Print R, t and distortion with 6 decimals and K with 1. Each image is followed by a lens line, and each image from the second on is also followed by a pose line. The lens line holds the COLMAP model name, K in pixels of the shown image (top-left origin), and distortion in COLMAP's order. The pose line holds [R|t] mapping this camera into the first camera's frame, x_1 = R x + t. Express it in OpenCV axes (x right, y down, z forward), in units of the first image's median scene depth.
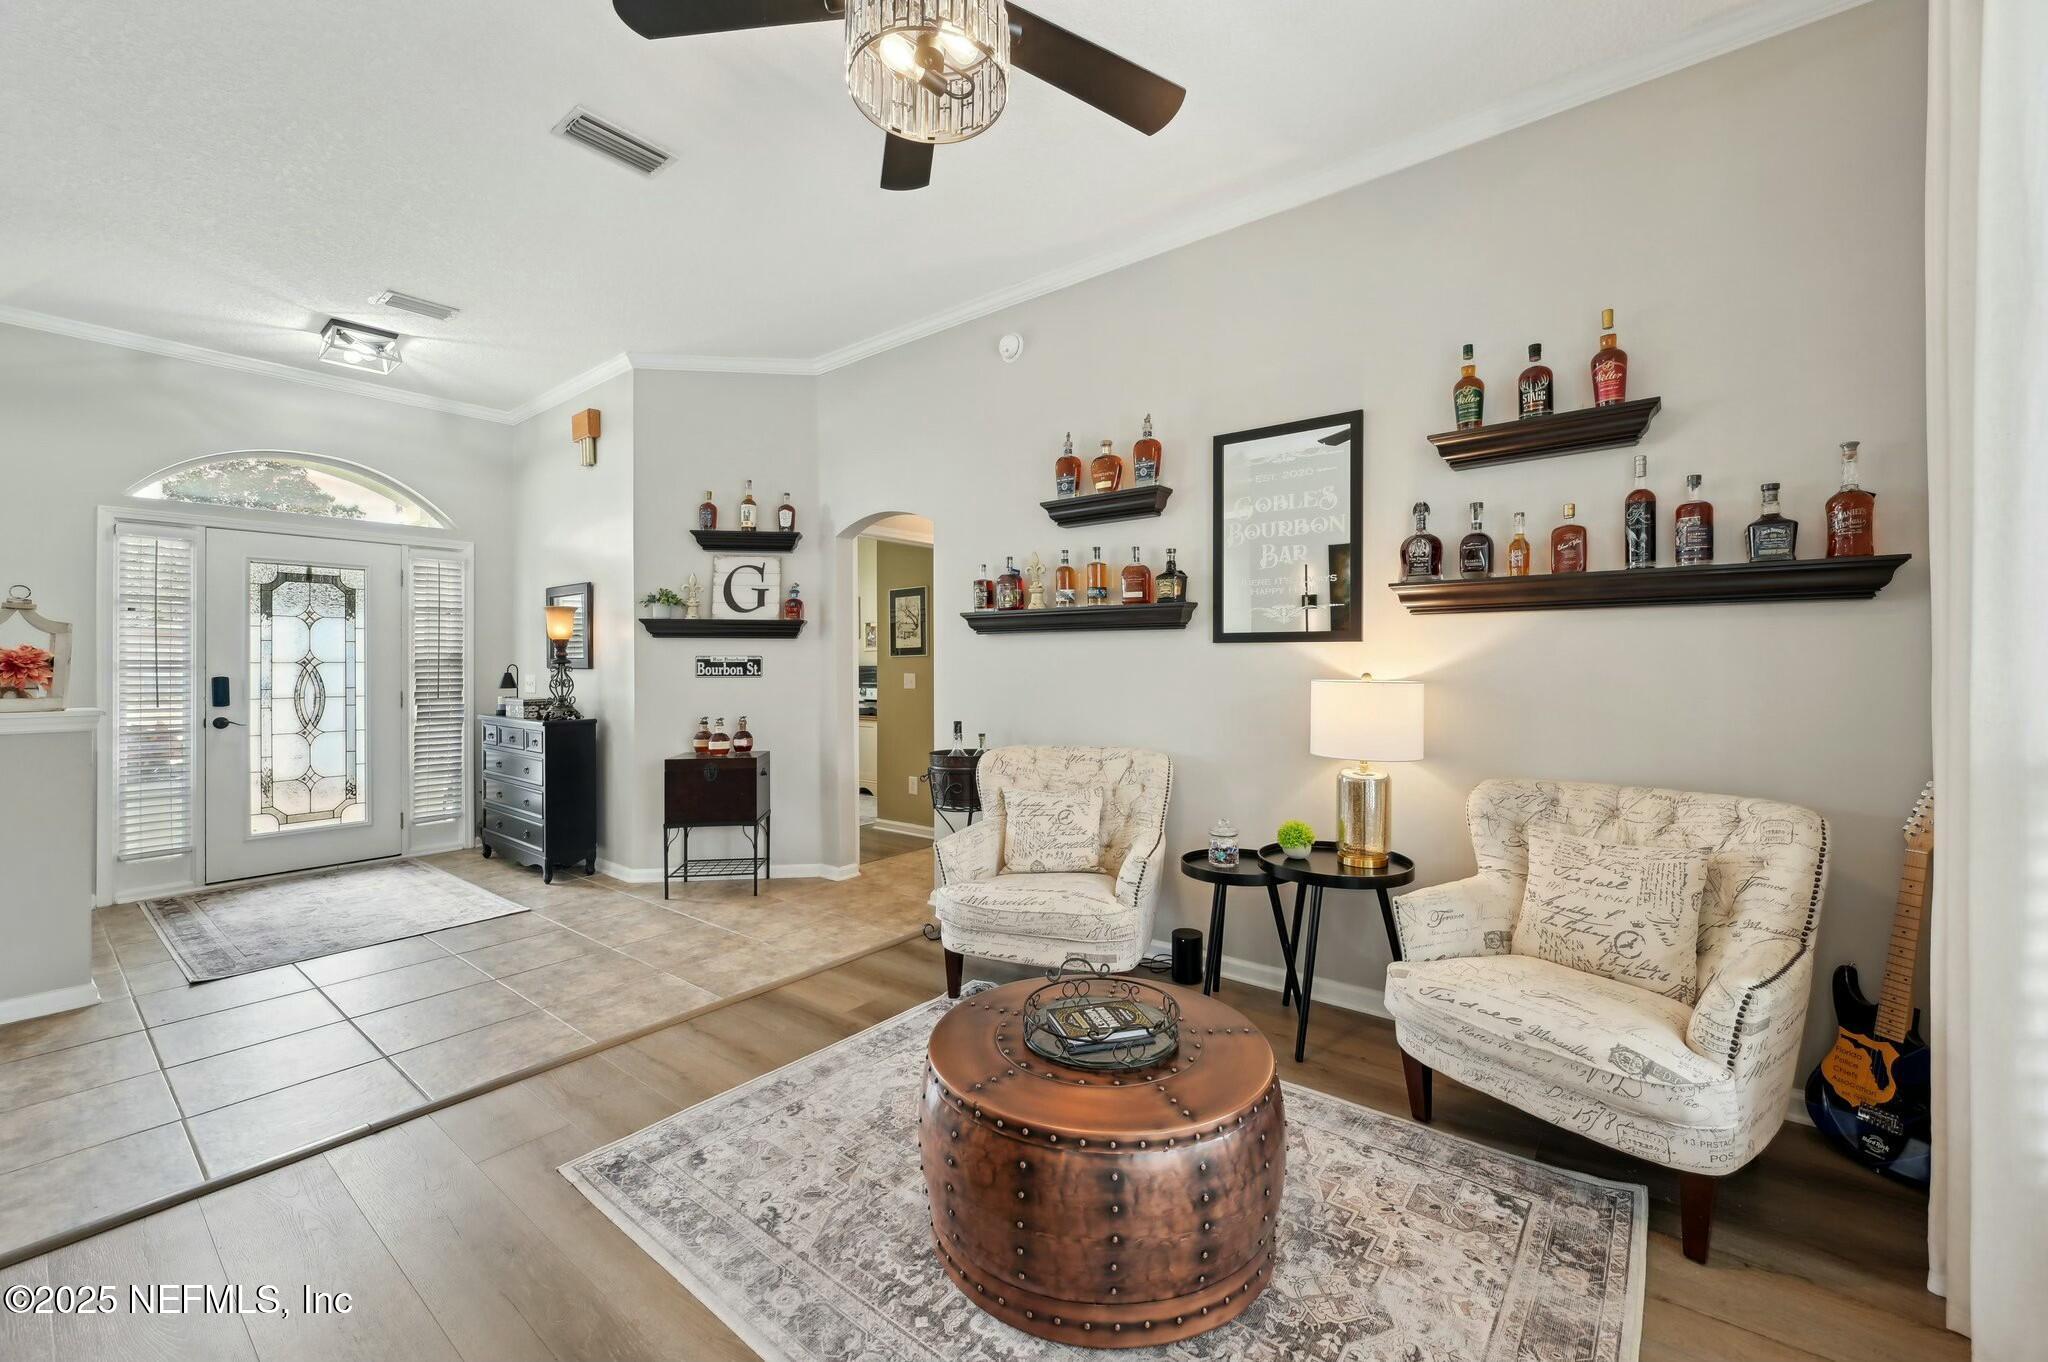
lens RADIAL K [[821.4, 0, 1027.7], [0, 821.4, 656.9], [0, 0, 1]] dist [0.000473, -0.000919]
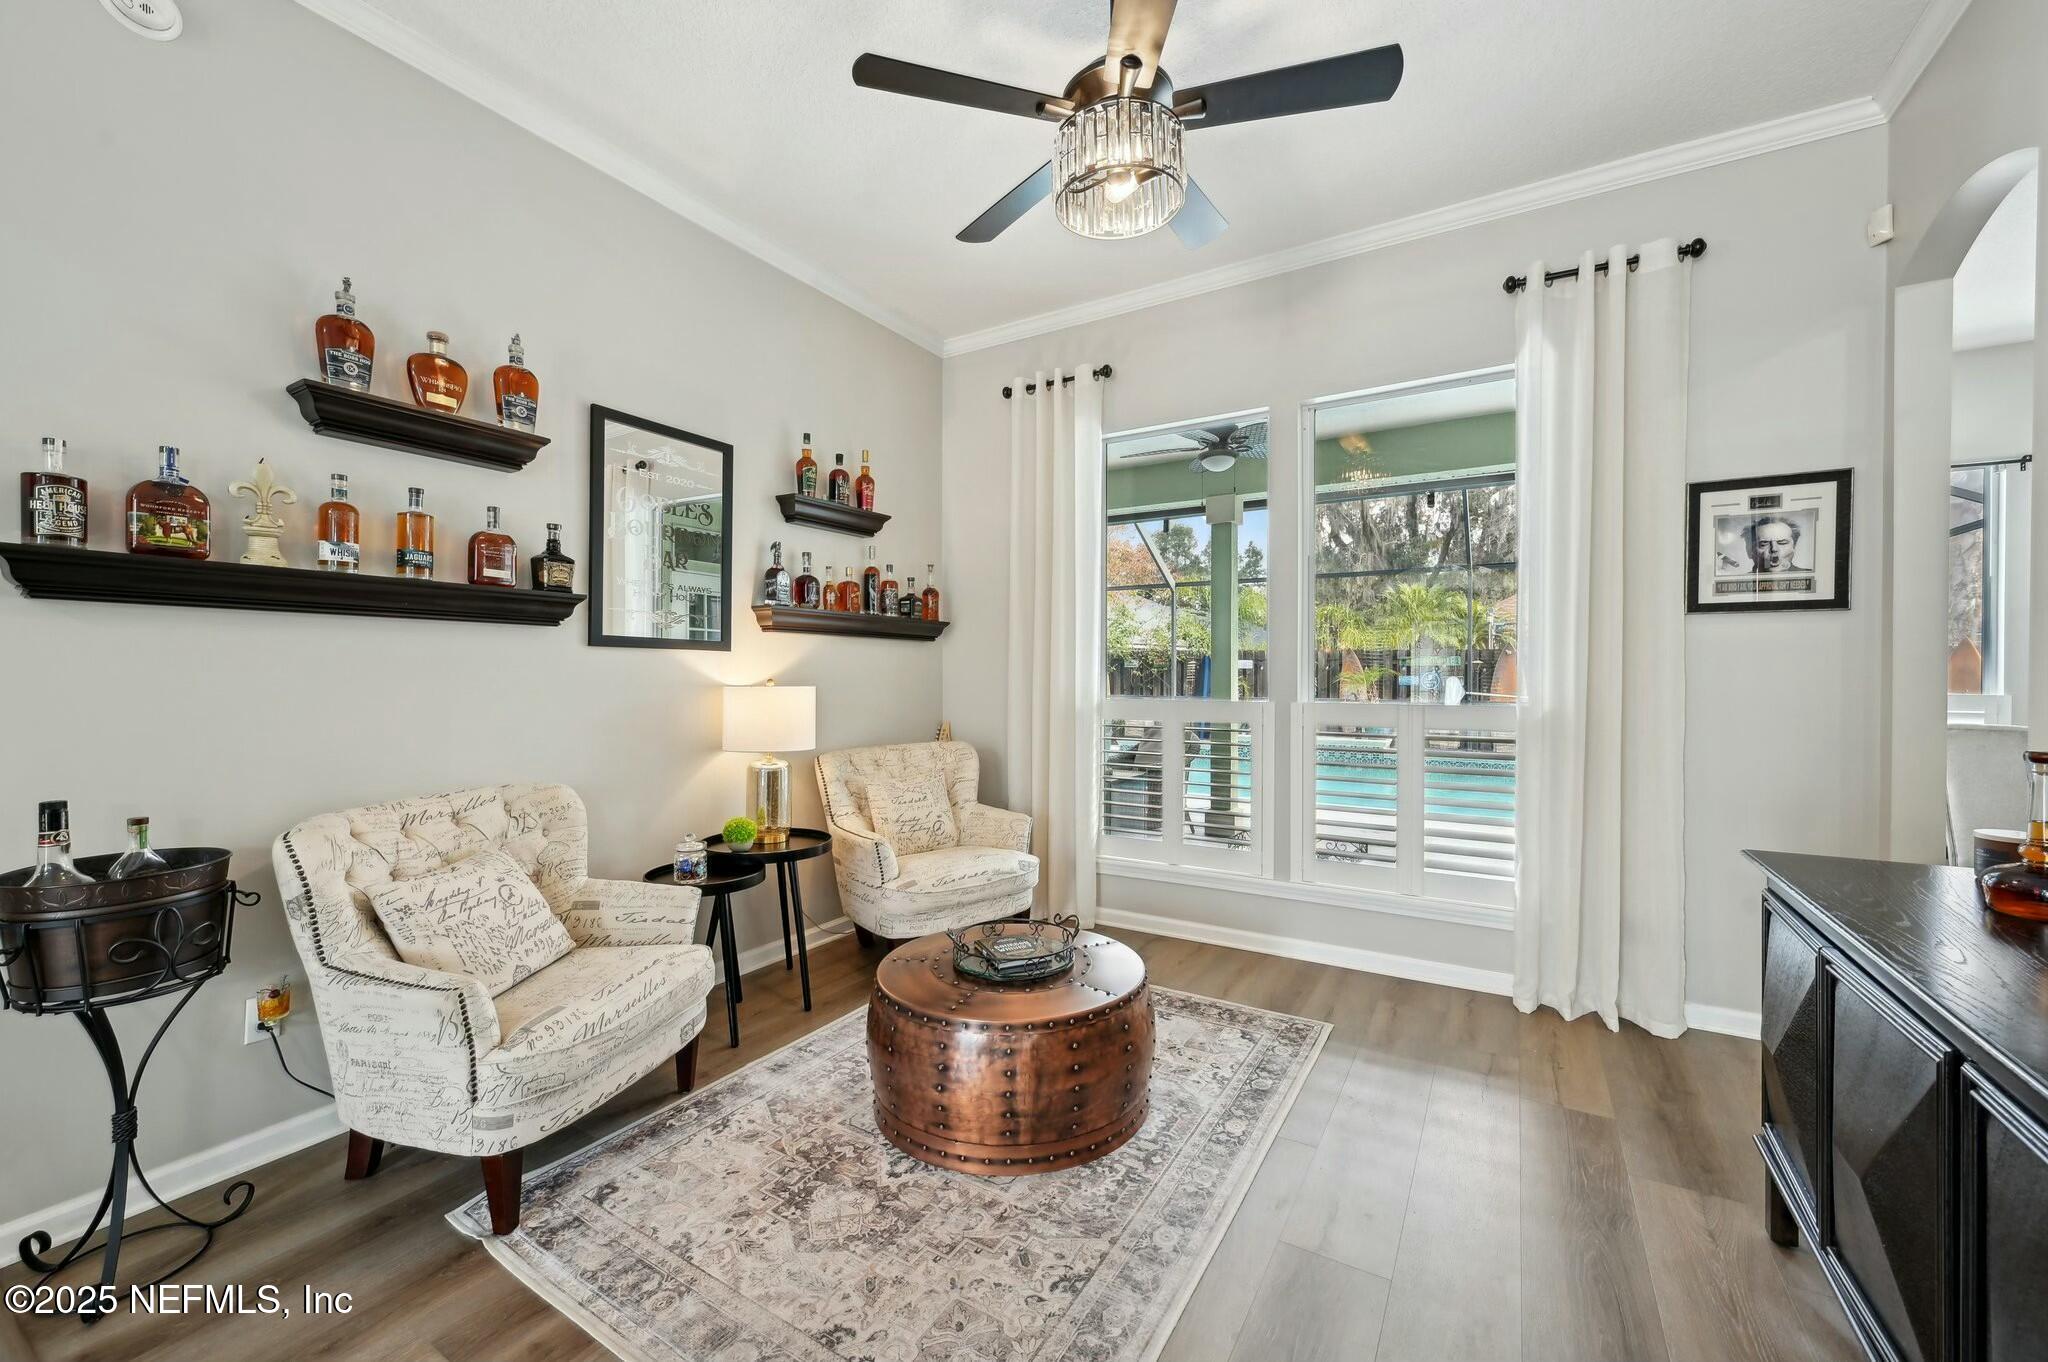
lens RADIAL K [[821.4, 0, 1021.8], [0, 821.4, 684.7], [0, 0, 1]] dist [0.000473, -0.000919]
pose [[-0.128961, -0.012388, 0.991572, -0.717691], [-0.010191, 0.999886, 0.011167, 0.009637], [-0.991597, -0.008665, -0.129072, 0.704896]]
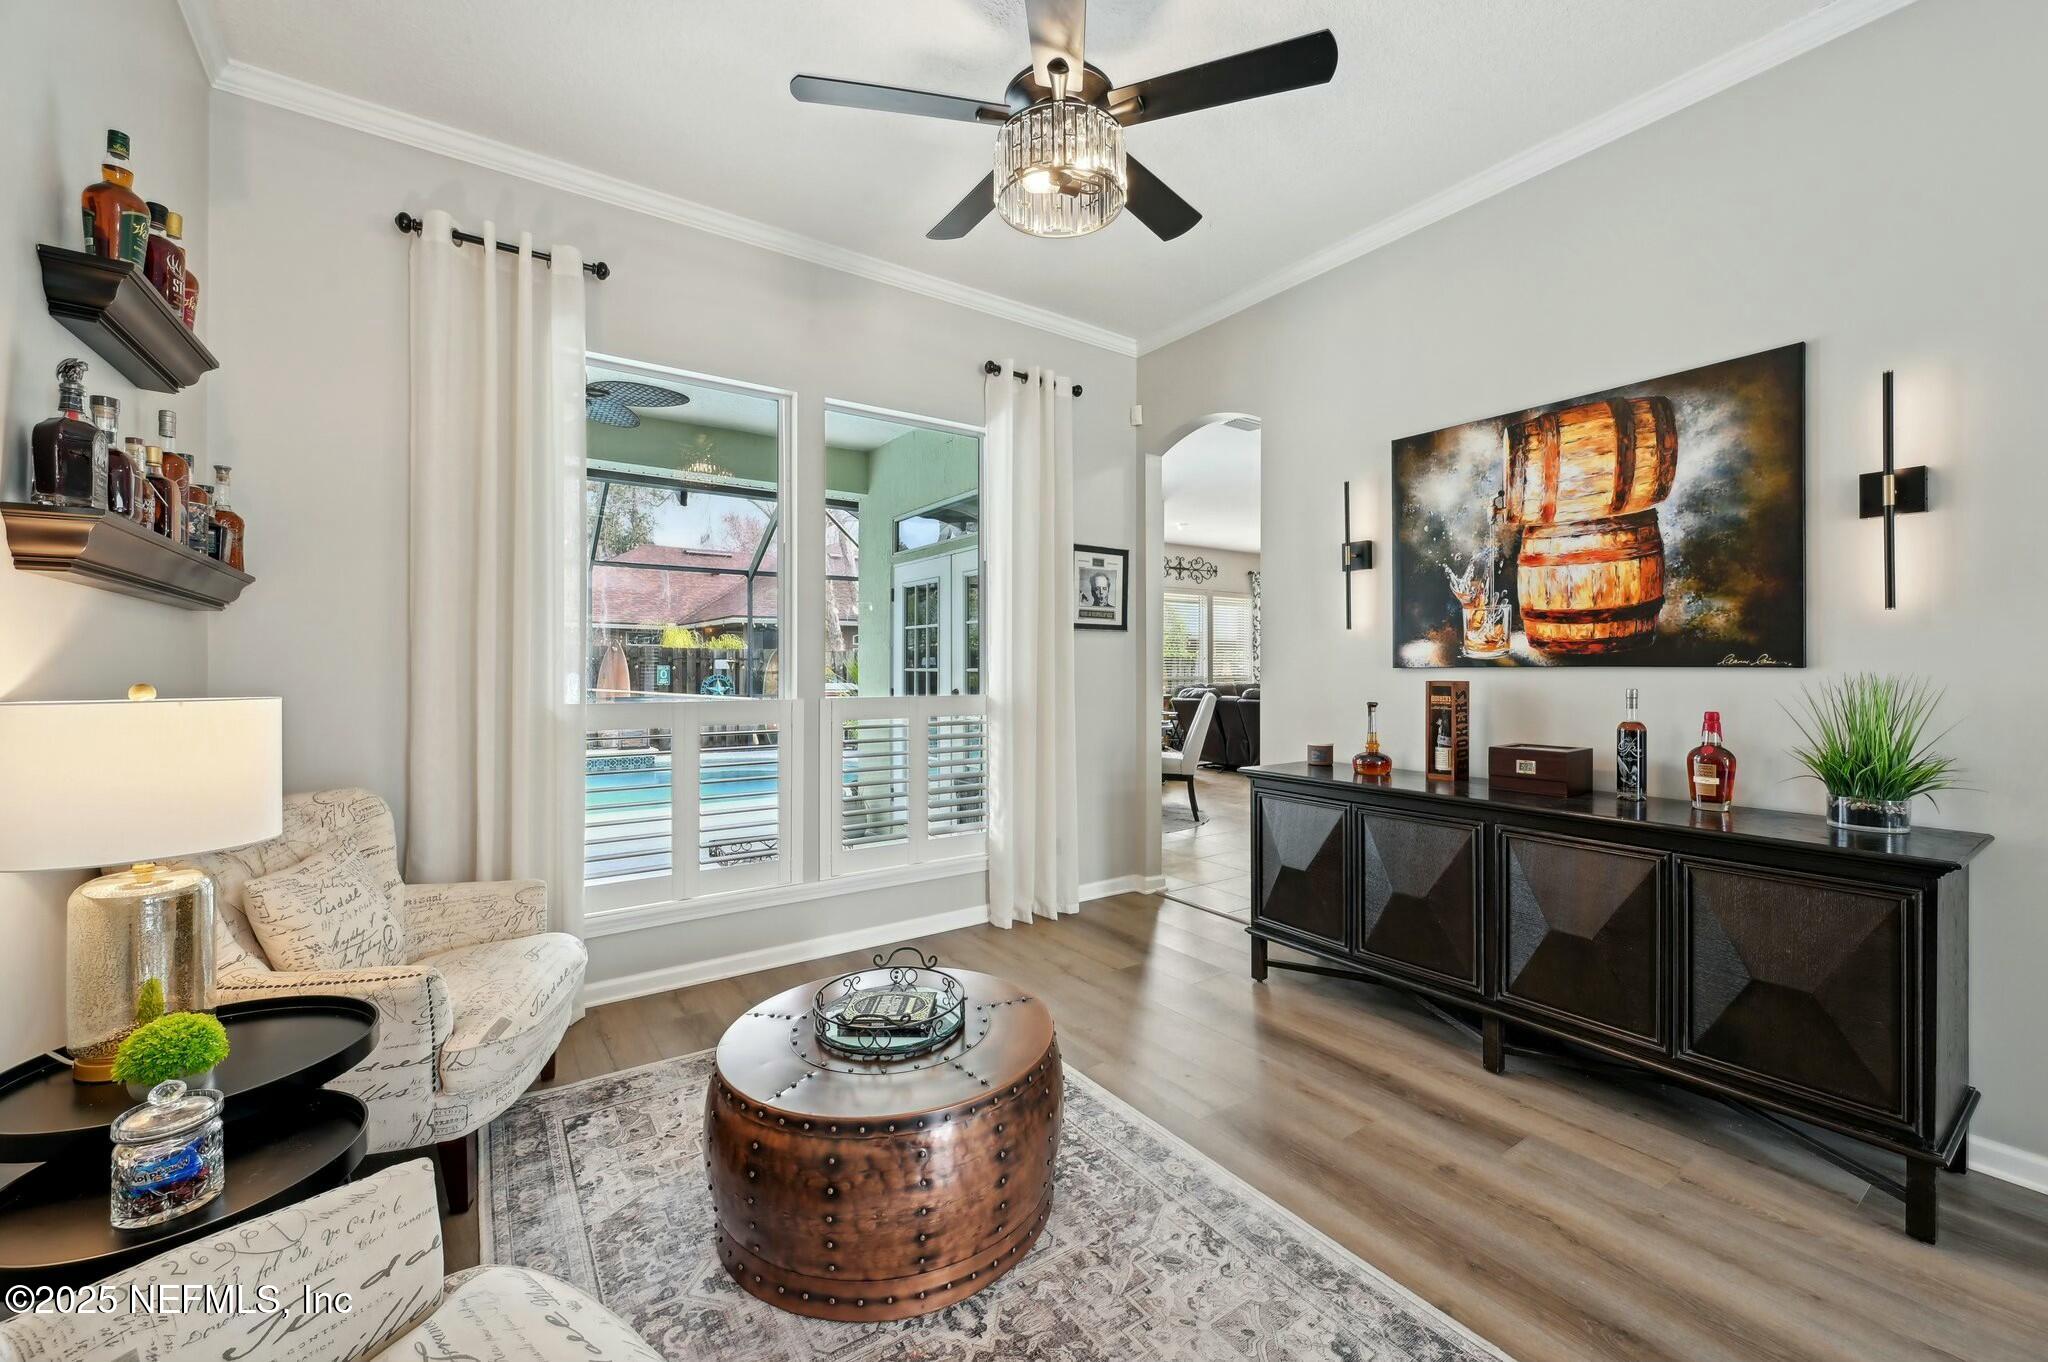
lens RADIAL K [[821.4, 0, 1042.1], [0, 821.4, 668.9], [0, 0, 1]] dist [0.000473, -0.000919]
pose [[-0.963146, 0.003332, 0.268957, -0.230088], [0.000559, 0.999946, -0.010385, 0.014018], [-0.268977, -0.009852, -0.963096, 1.192202]]
